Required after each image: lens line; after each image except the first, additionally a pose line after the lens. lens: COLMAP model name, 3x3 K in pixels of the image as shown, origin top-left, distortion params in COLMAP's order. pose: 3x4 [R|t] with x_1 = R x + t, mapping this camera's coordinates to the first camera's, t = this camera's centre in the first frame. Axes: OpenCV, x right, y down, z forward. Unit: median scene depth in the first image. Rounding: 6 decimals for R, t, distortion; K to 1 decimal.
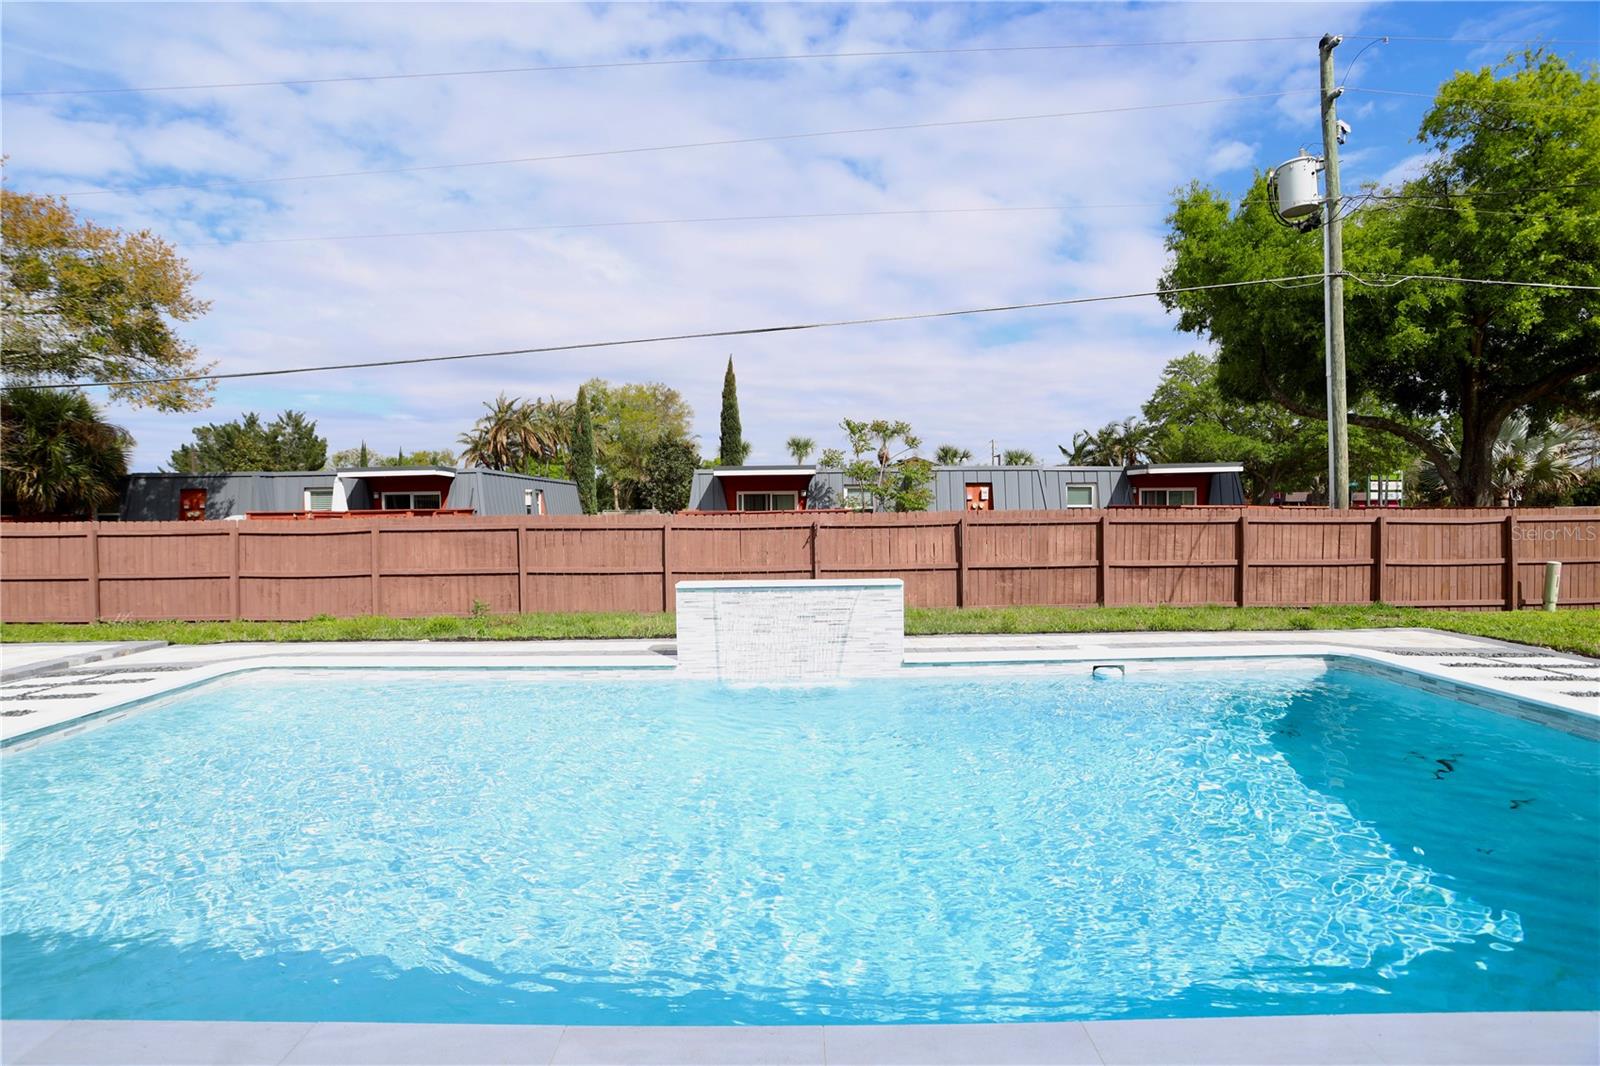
lens RADIAL K [[798.5, 0, 800.2], [0, 798.5, 537.5], [0, 0, 1]] dist [-0.086081, 0.039302]
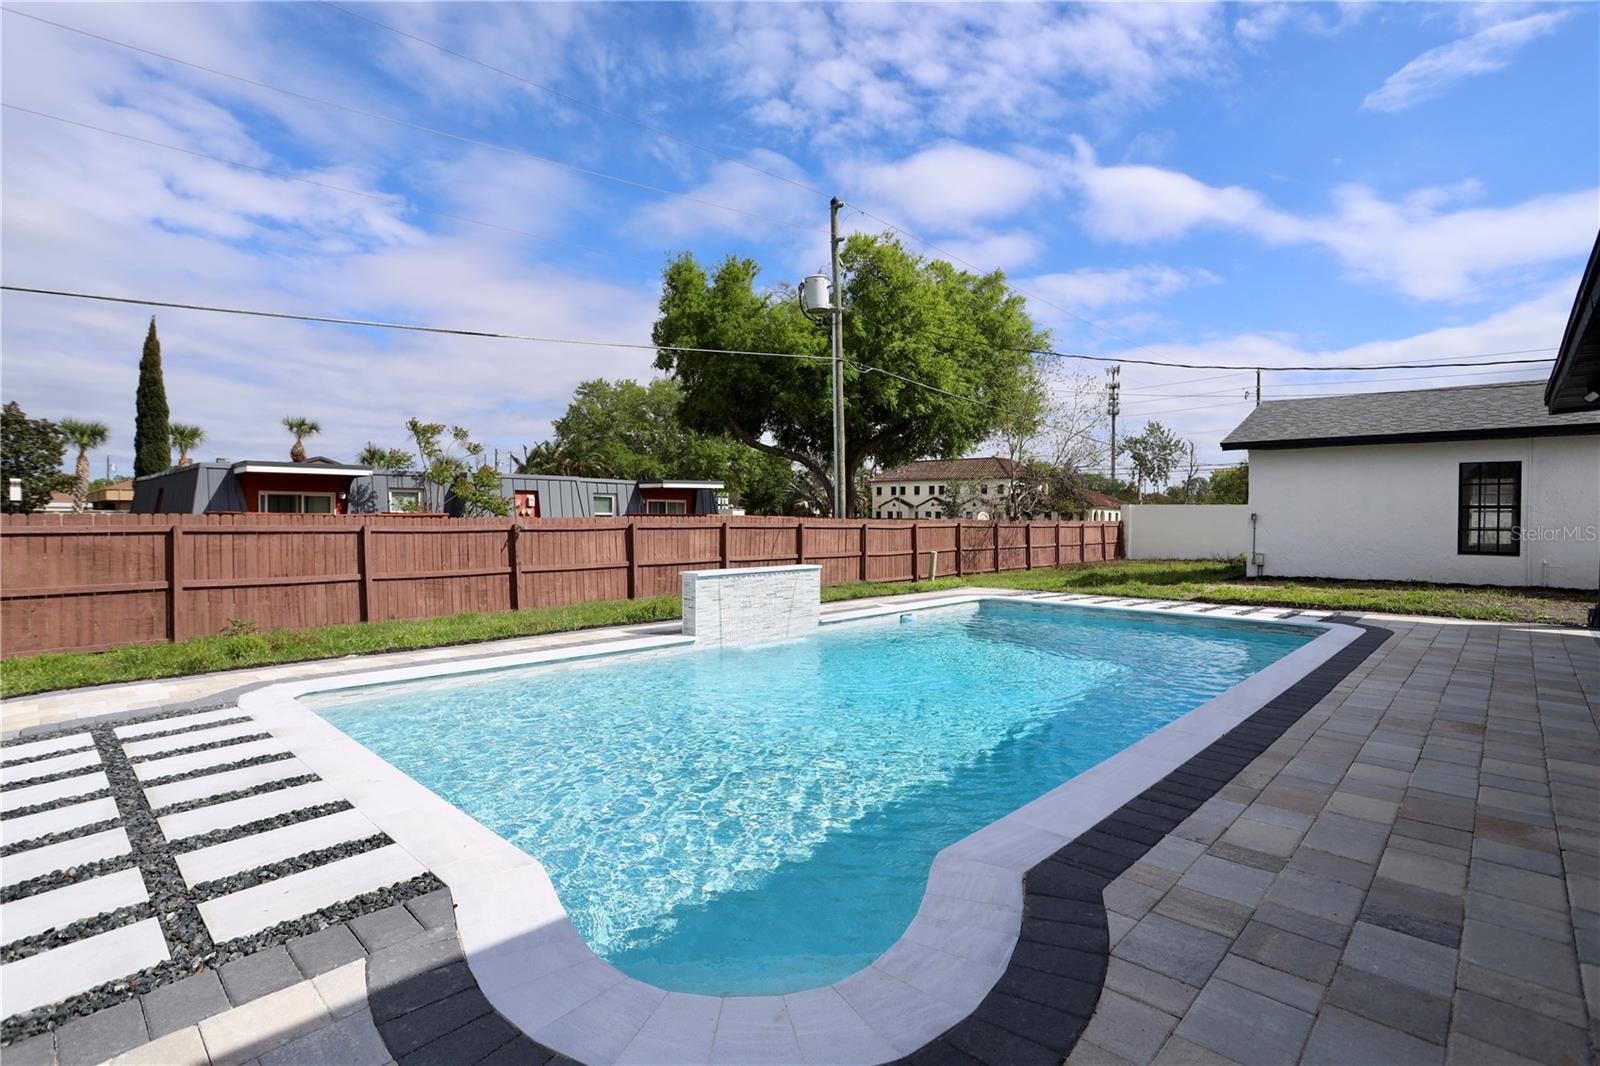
lens RADIAL K [[798.5, 0, 800.2], [0, 798.5, 537.5], [0, 0, 1]] dist [-0.086081, 0.039302]
pose [[0.681312, -0.005008, 0.731976, -0.478279], [0.012066, 0.999918, -0.004390, 0.004950], [-0.731893, 0.011823, 0.681317, 0.020125]]
